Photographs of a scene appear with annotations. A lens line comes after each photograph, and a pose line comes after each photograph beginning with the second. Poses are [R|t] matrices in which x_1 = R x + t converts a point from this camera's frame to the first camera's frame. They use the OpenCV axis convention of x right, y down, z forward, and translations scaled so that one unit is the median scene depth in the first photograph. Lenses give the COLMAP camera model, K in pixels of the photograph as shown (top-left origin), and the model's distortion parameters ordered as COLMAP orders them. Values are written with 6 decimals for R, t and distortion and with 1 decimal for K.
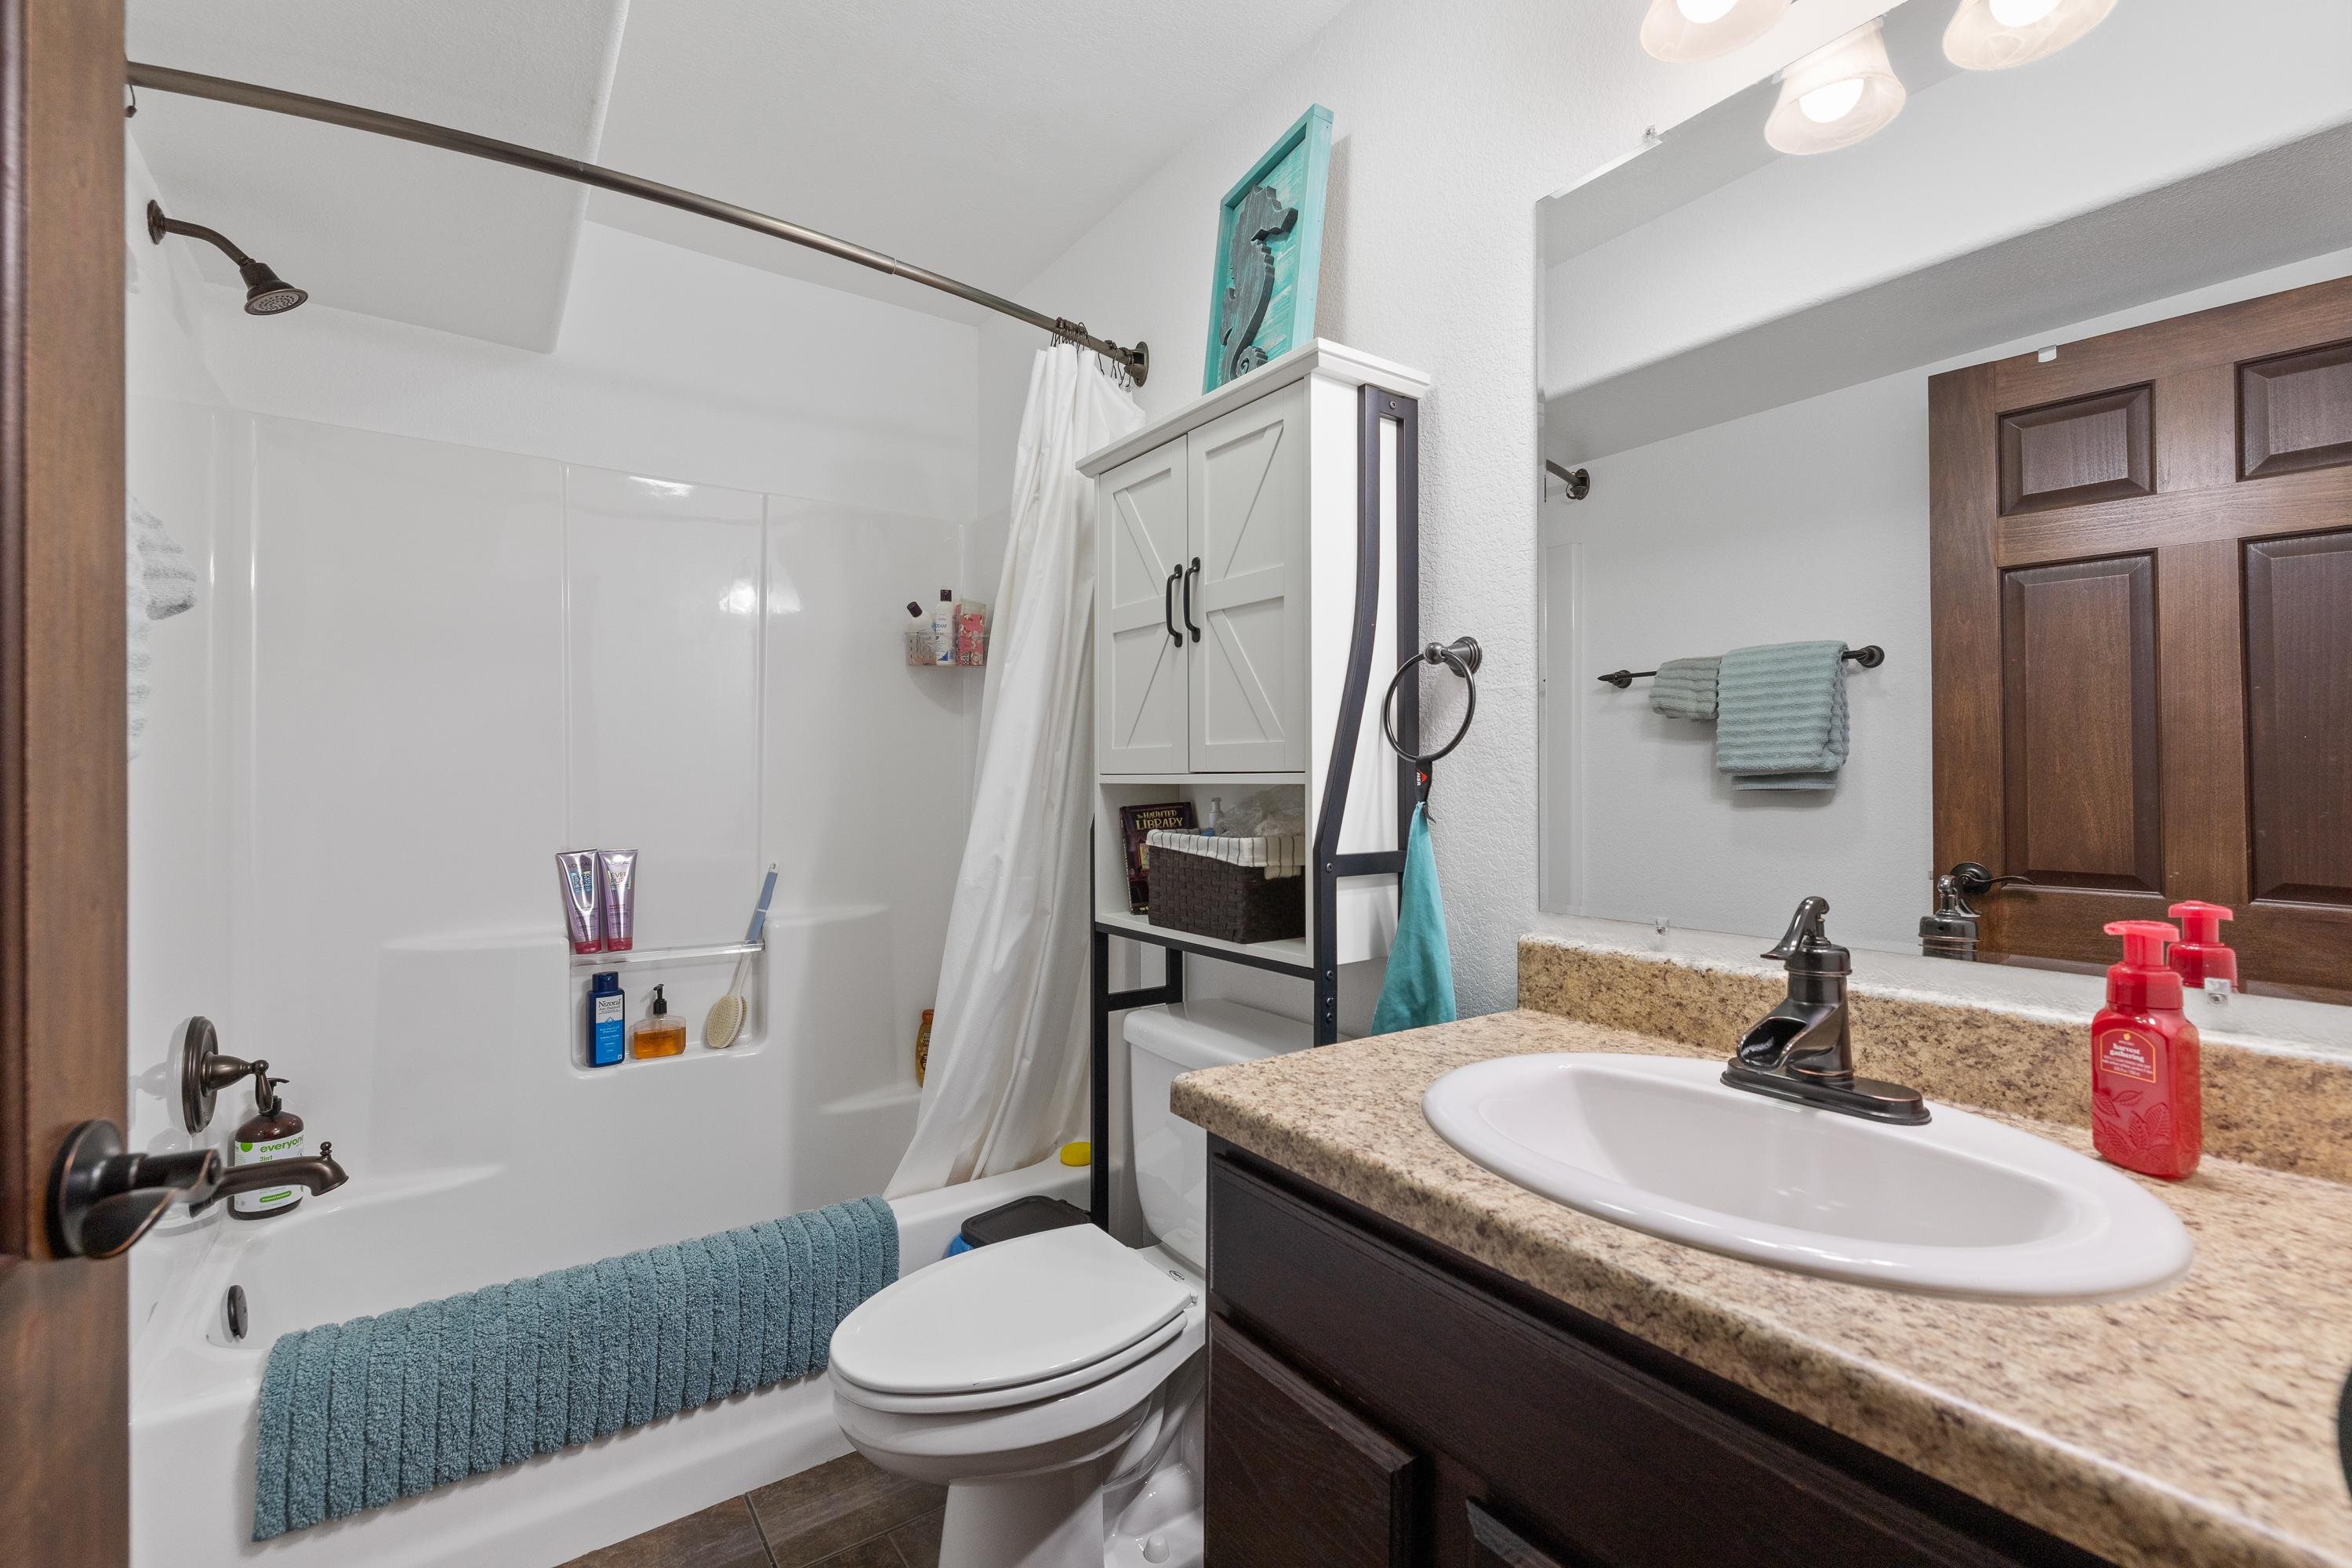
lens RADIAL K [[1026.7, 0, 1182.5], [0, 1026.7, 778.3], [0, 0, 1]] dist [0.001646, 0.000485]
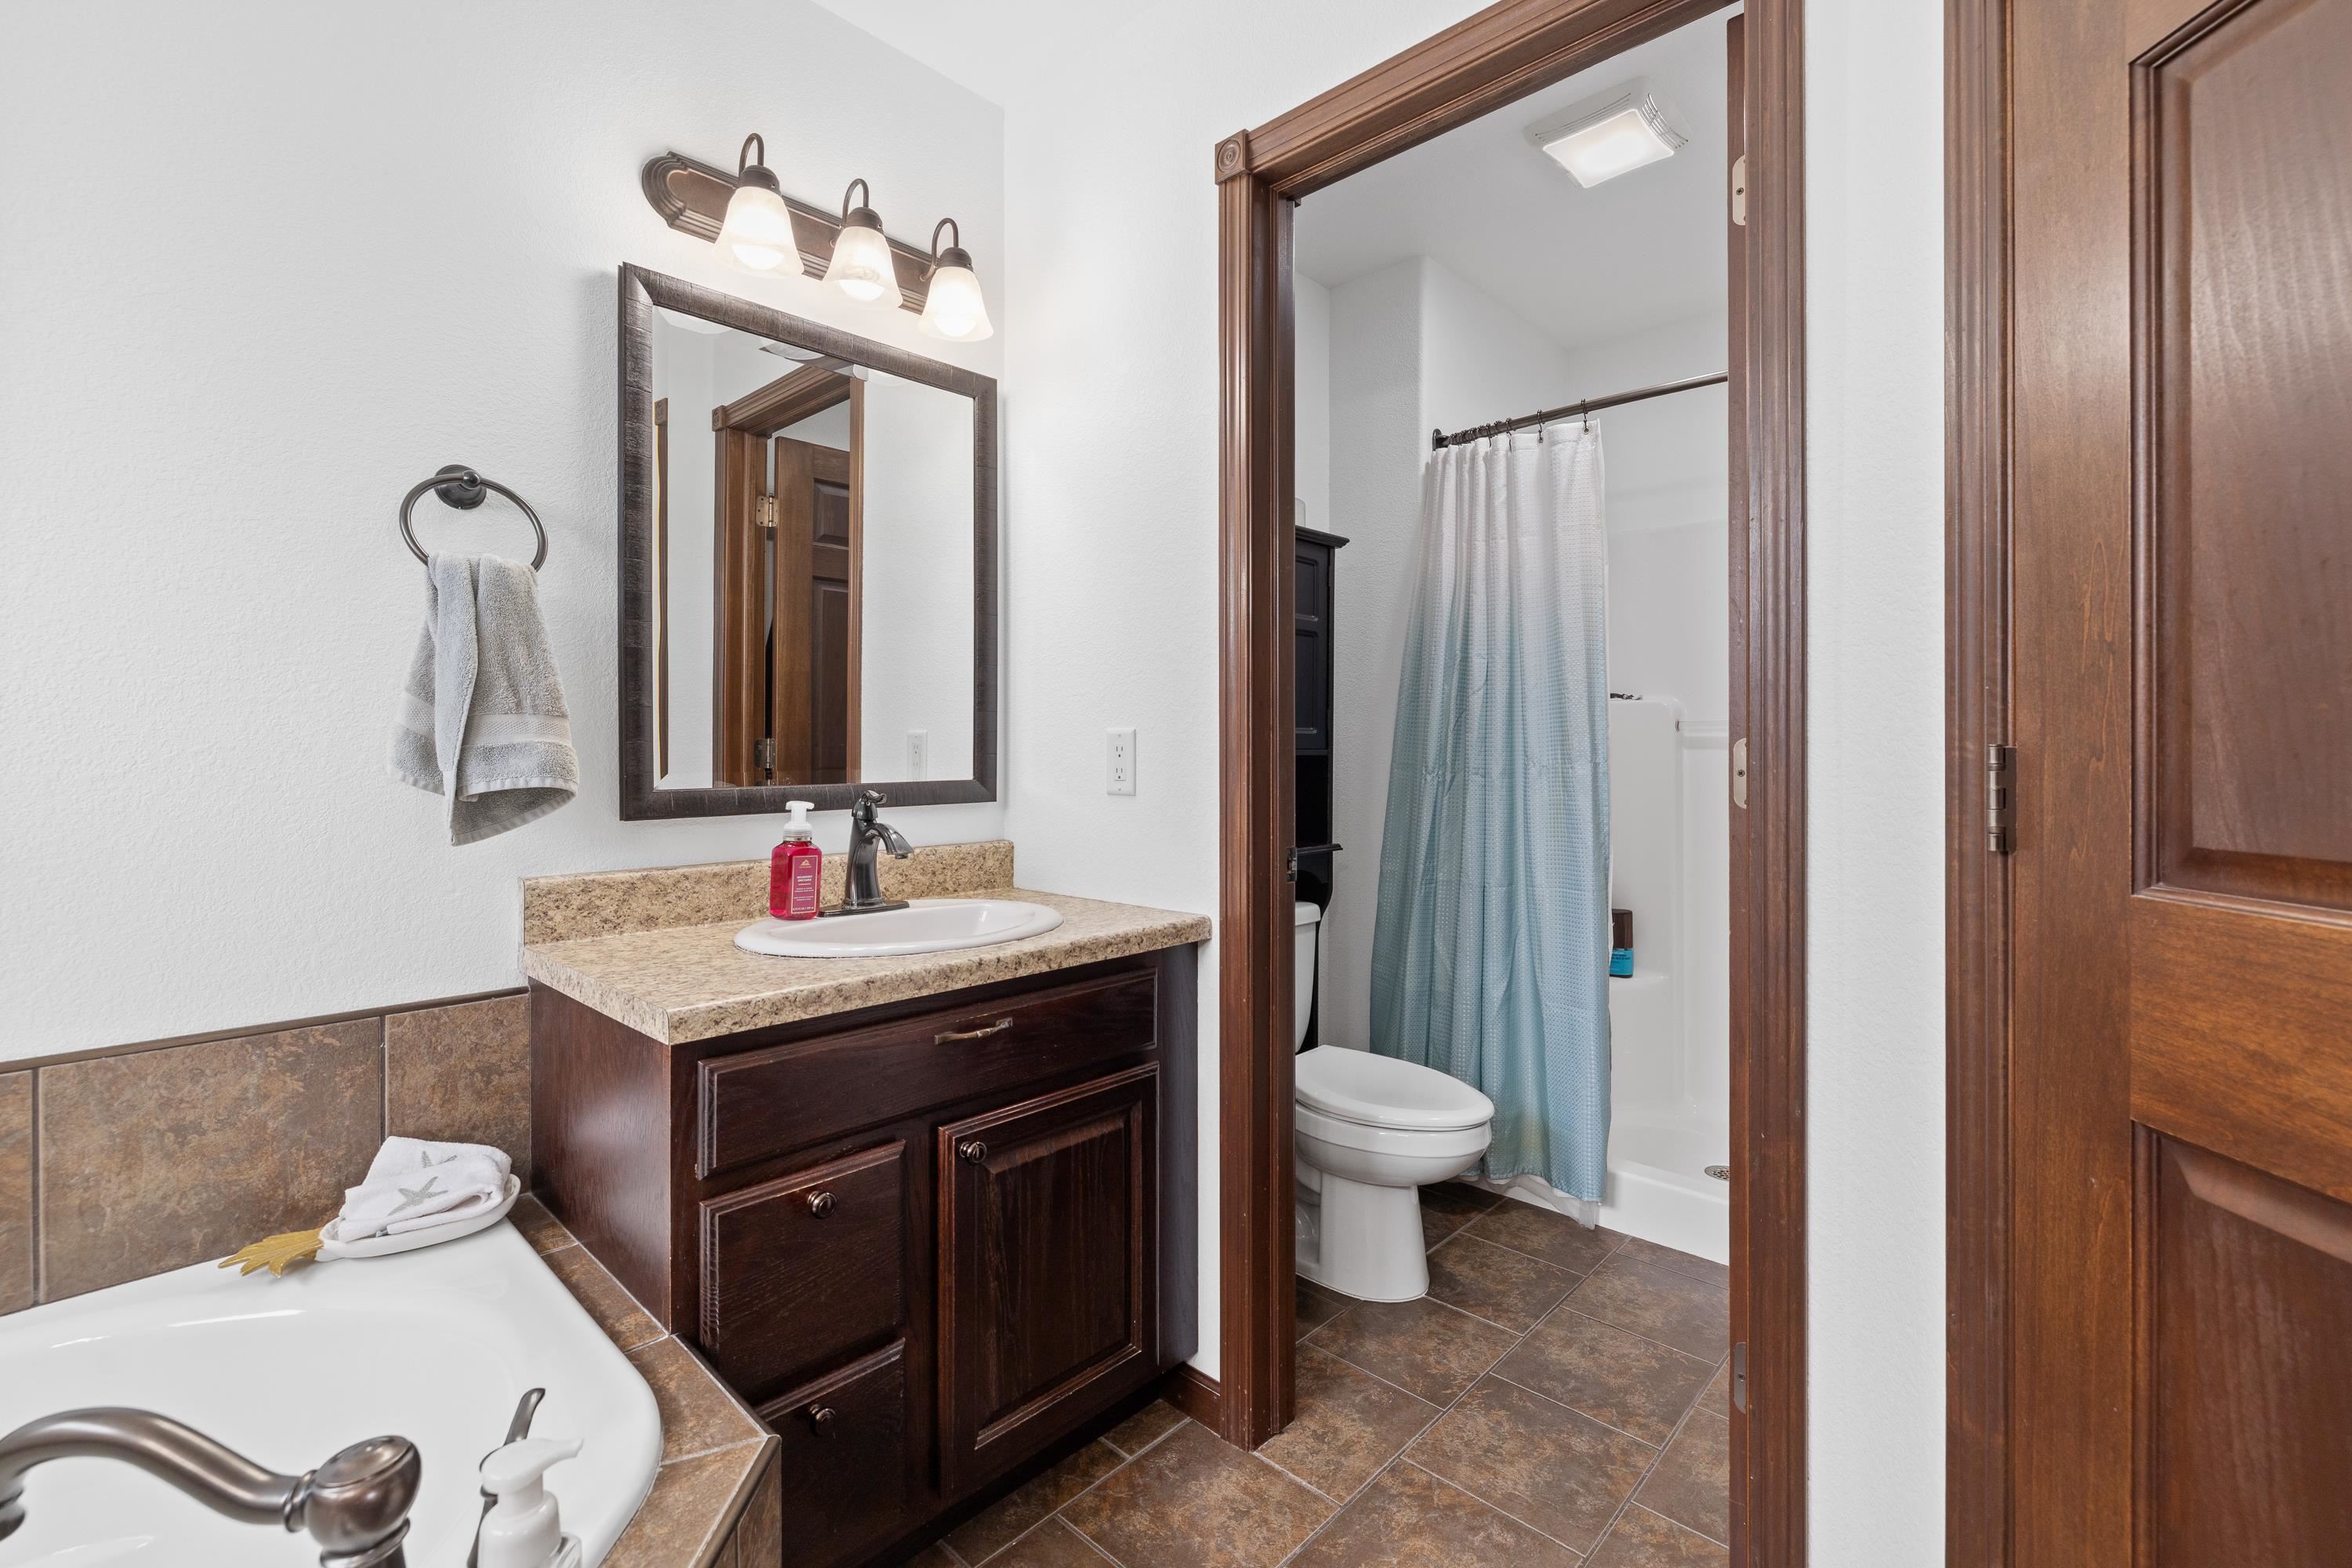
lens RADIAL K [[1026.7, 0, 1182.5], [0, 1026.7, 778.3], [0, 0, 1]] dist [0.001646, 0.000485]
pose [[-0.193439, -0.022603, 0.980852, -1.052927], [-0.005486, 0.999744, 0.021956, 0.016357], [-0.981097, -0.001134, -0.193513, 0.382877]]
